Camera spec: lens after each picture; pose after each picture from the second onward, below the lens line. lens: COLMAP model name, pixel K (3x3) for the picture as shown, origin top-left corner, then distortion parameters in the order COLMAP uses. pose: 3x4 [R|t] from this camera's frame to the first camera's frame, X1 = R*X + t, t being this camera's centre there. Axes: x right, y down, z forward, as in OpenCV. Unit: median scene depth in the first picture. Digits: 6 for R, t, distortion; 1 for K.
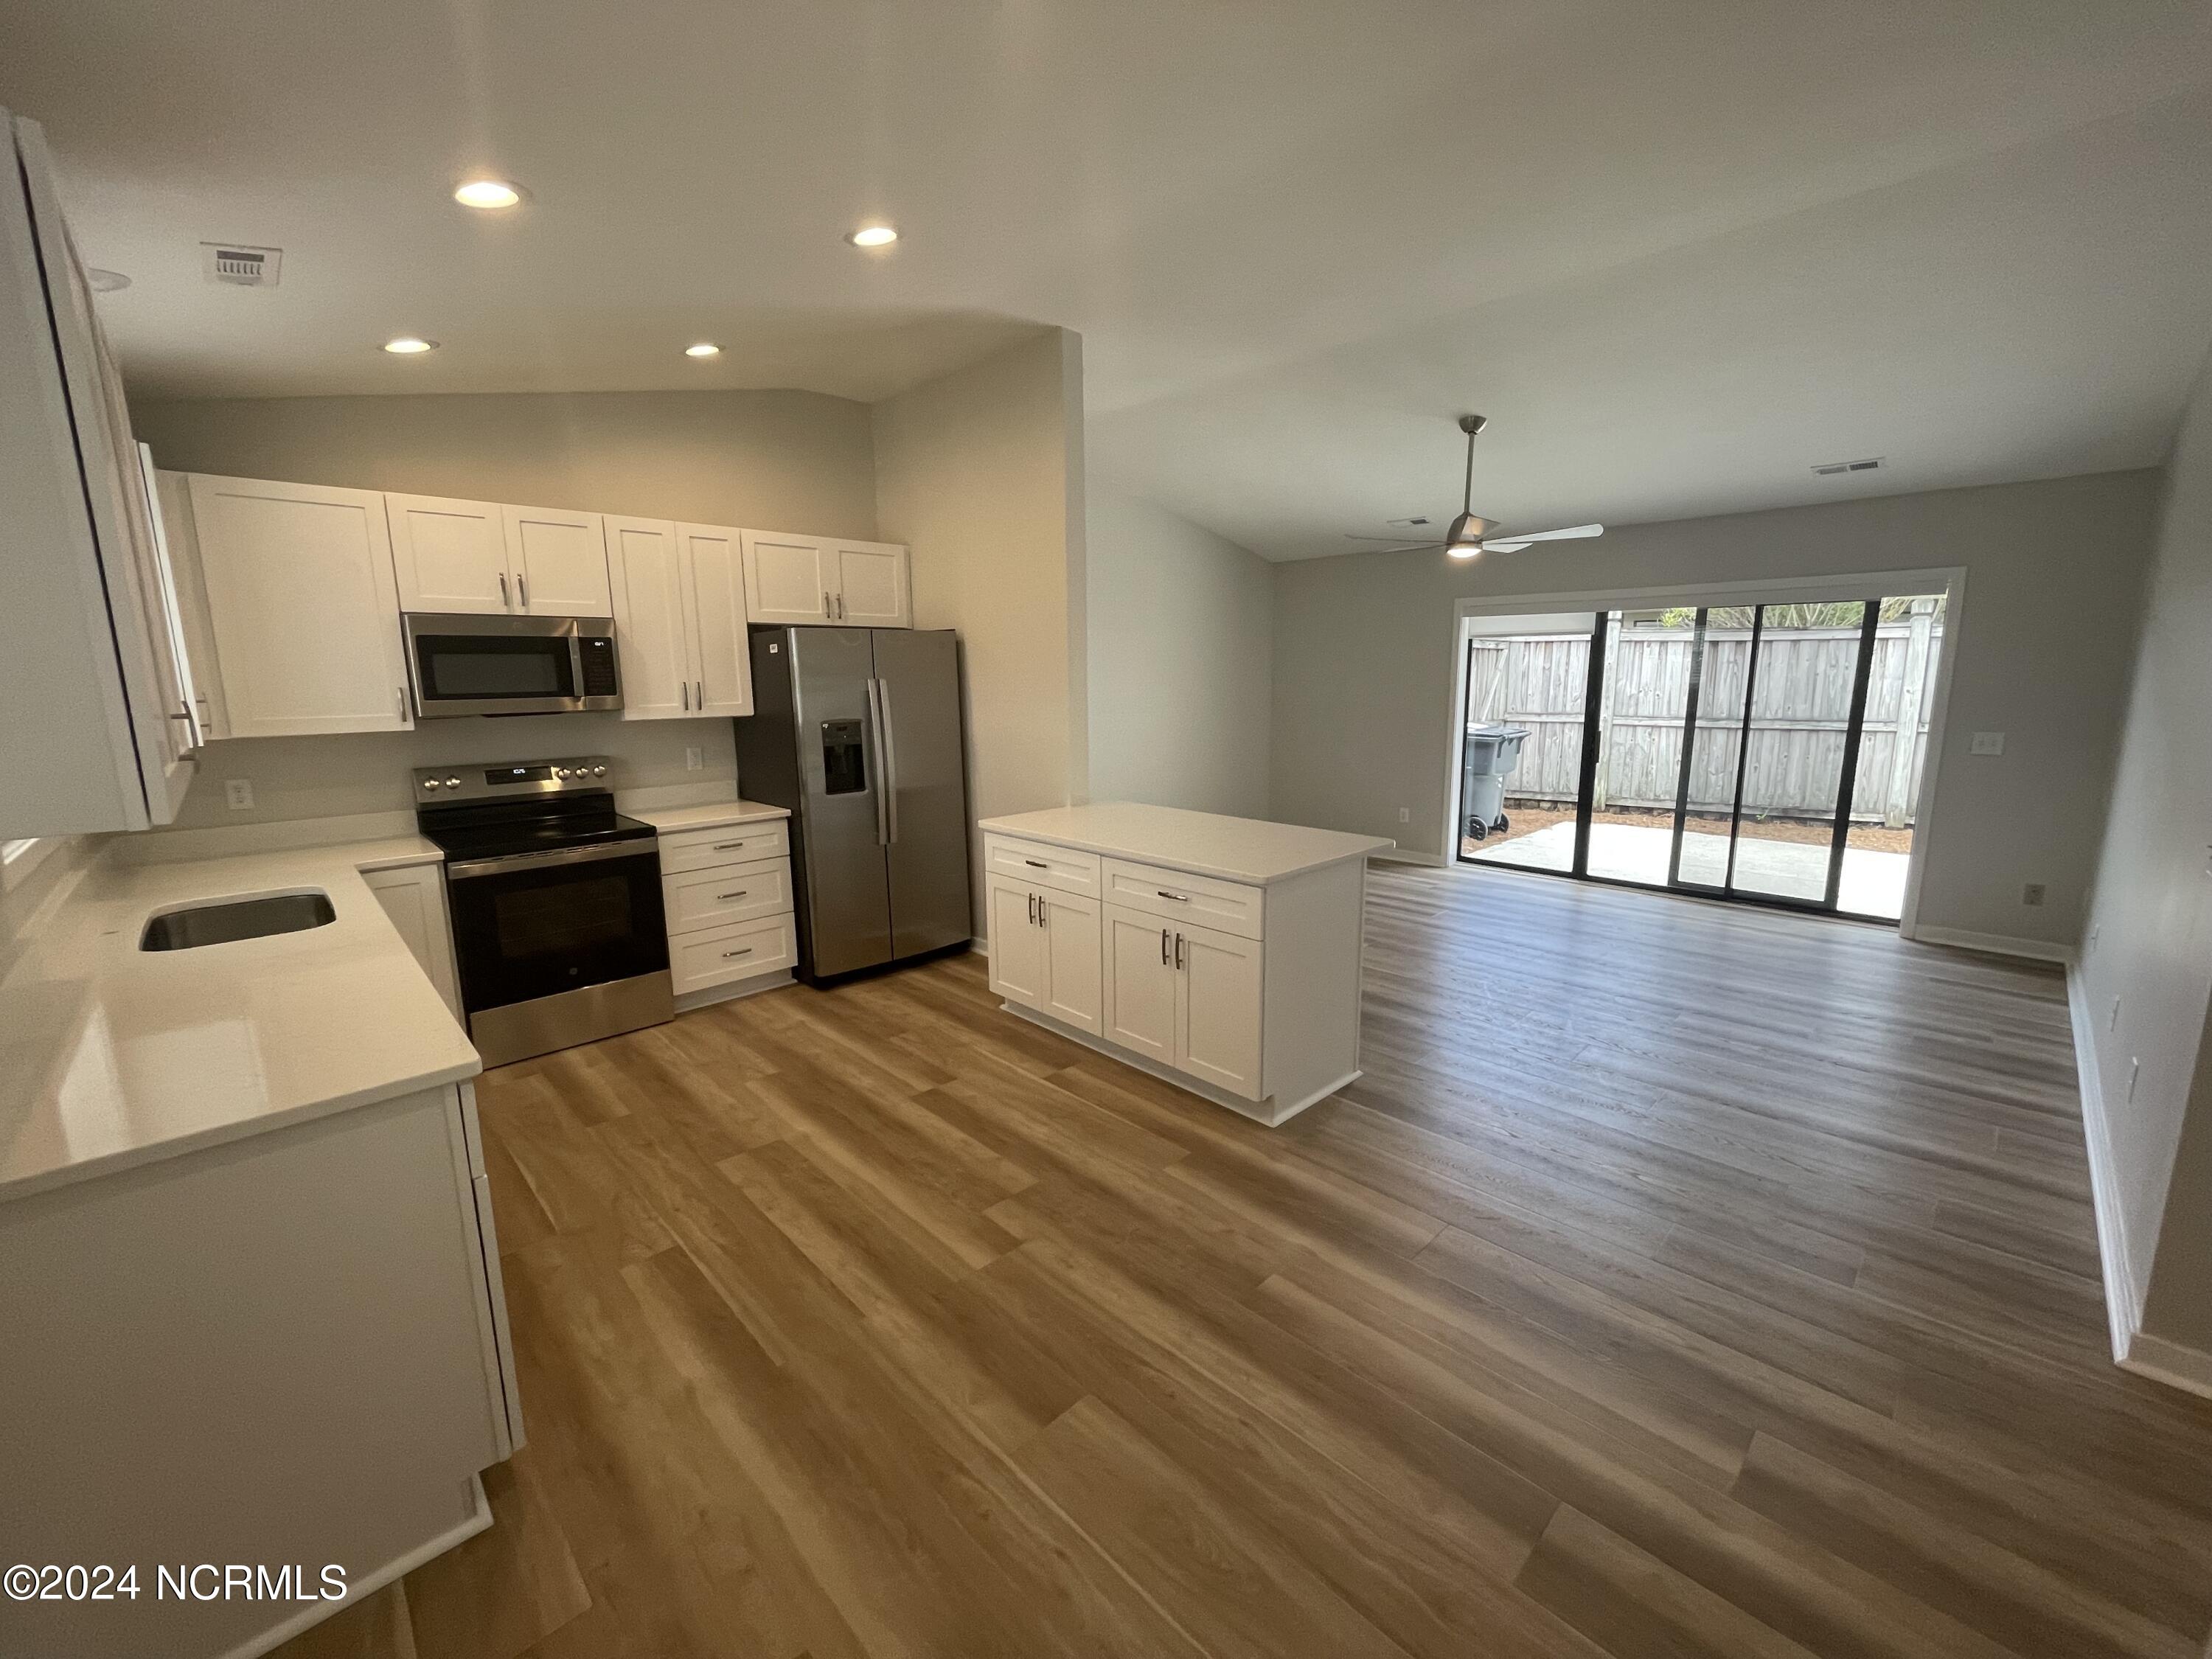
lens RADIAL K [[898.2, 0, 1103.7], [0, 898.2, 828.6], [0, 0, 1]] dist [-0.000487, 0.000116]
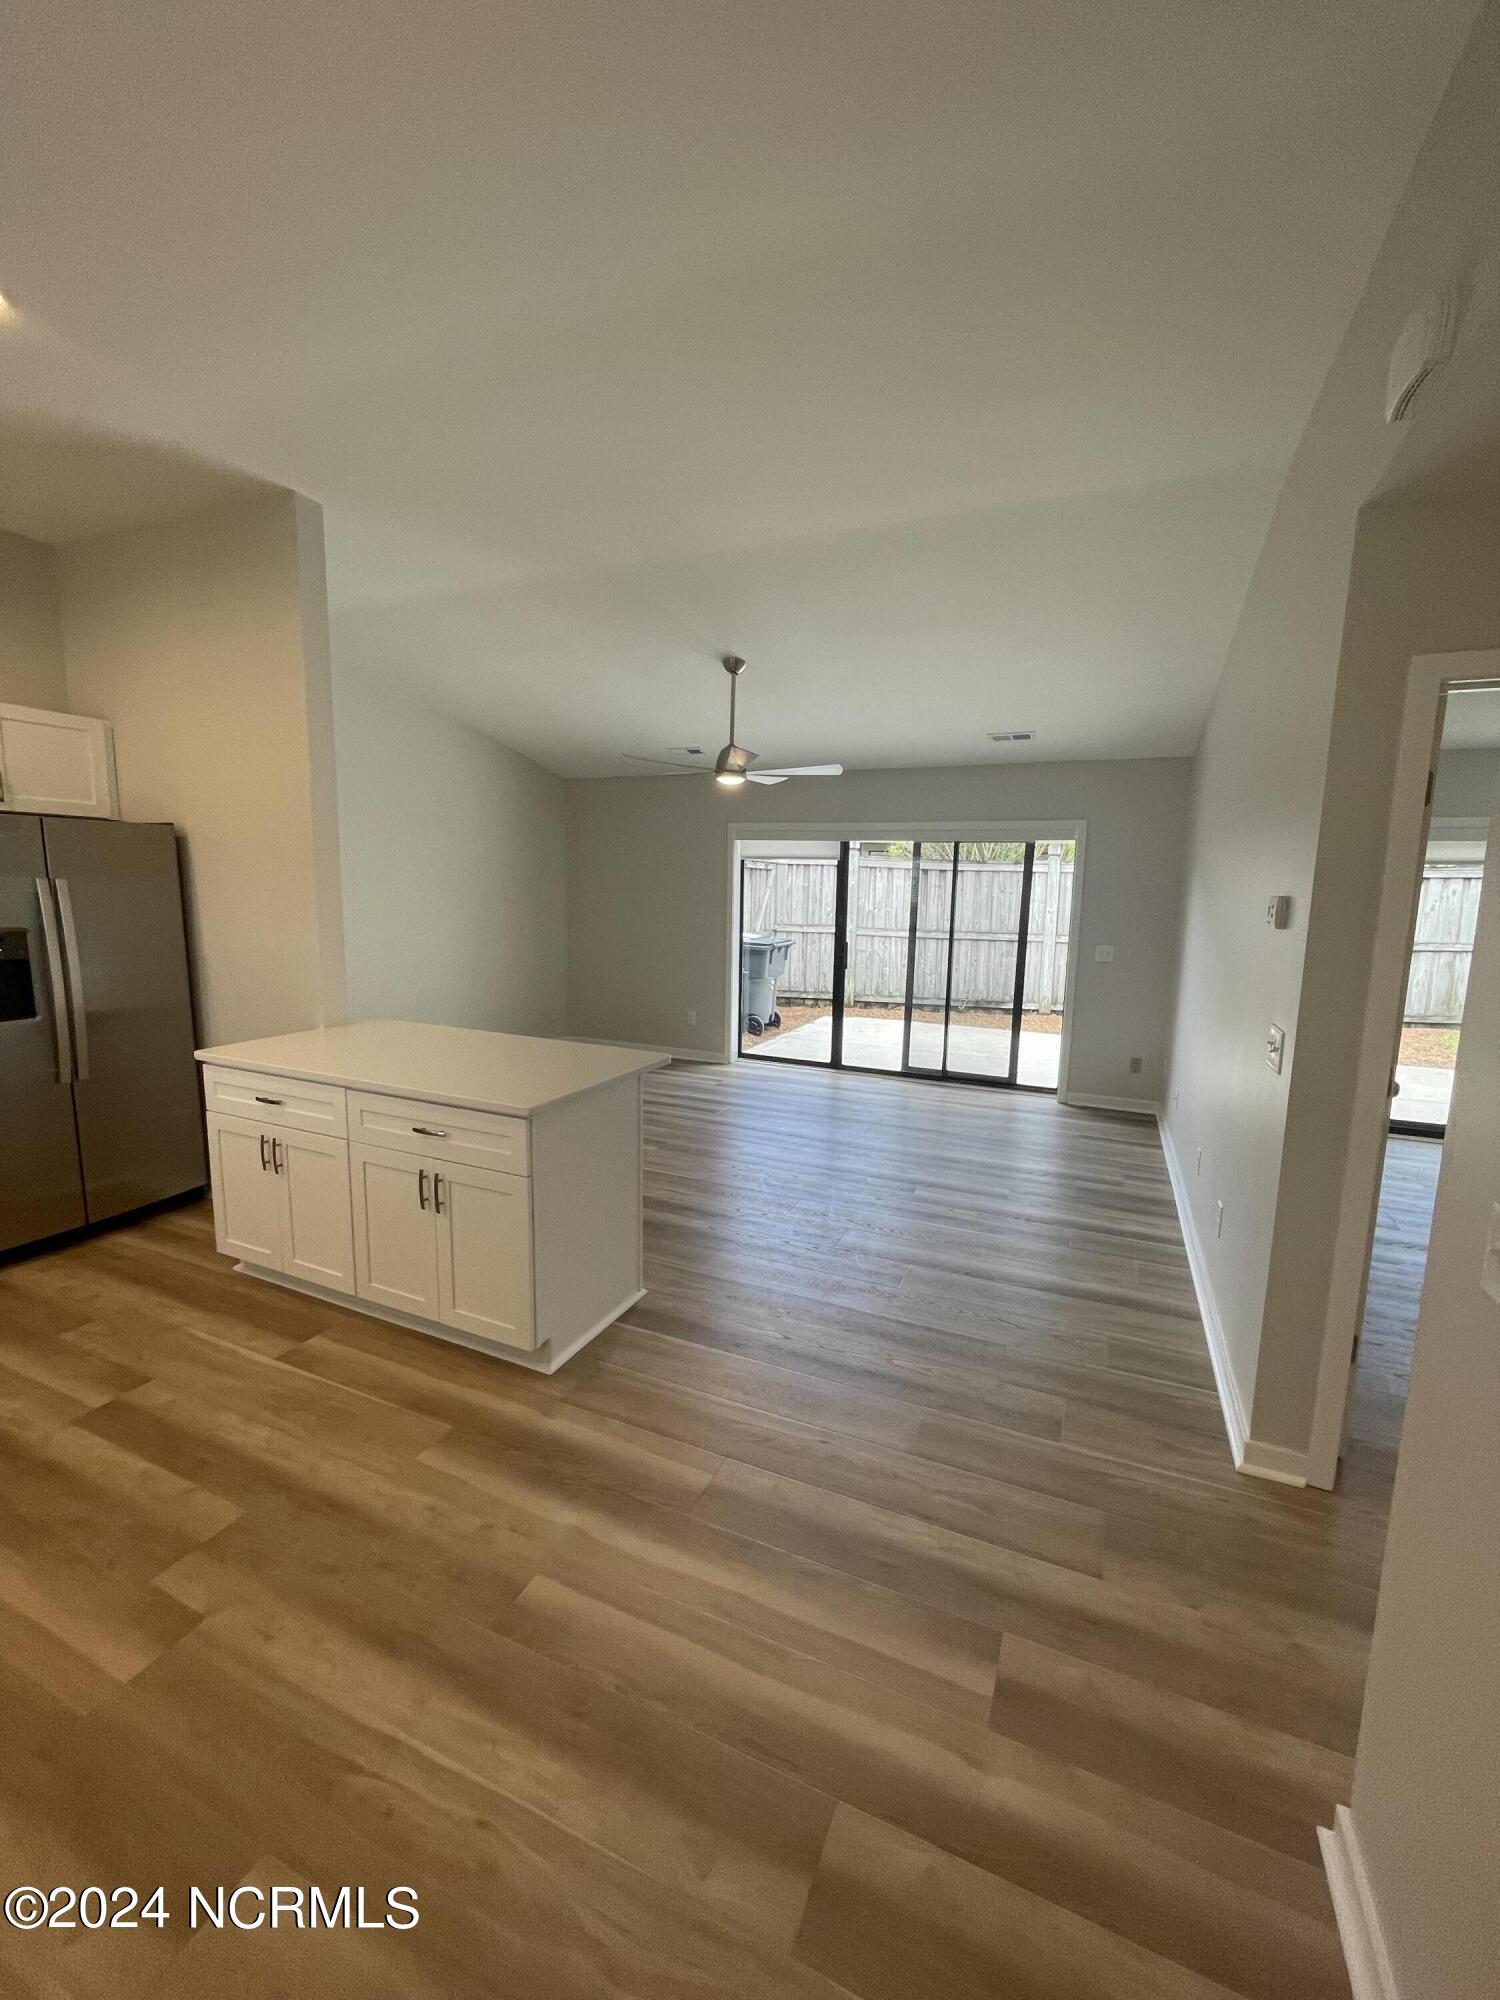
lens RADIAL K [[812.1, 0, 755.5], [0, 812.1, 997.6], [0, 0, 1]] dist [-0.000487, 0.000116]
pose [[0.925230, -0.023287, 0.378690, 0.060332], [0.035359, 0.999063, -0.024954, -0.021516], [-0.377754, 0.036479, 0.925187, 0.103272]]
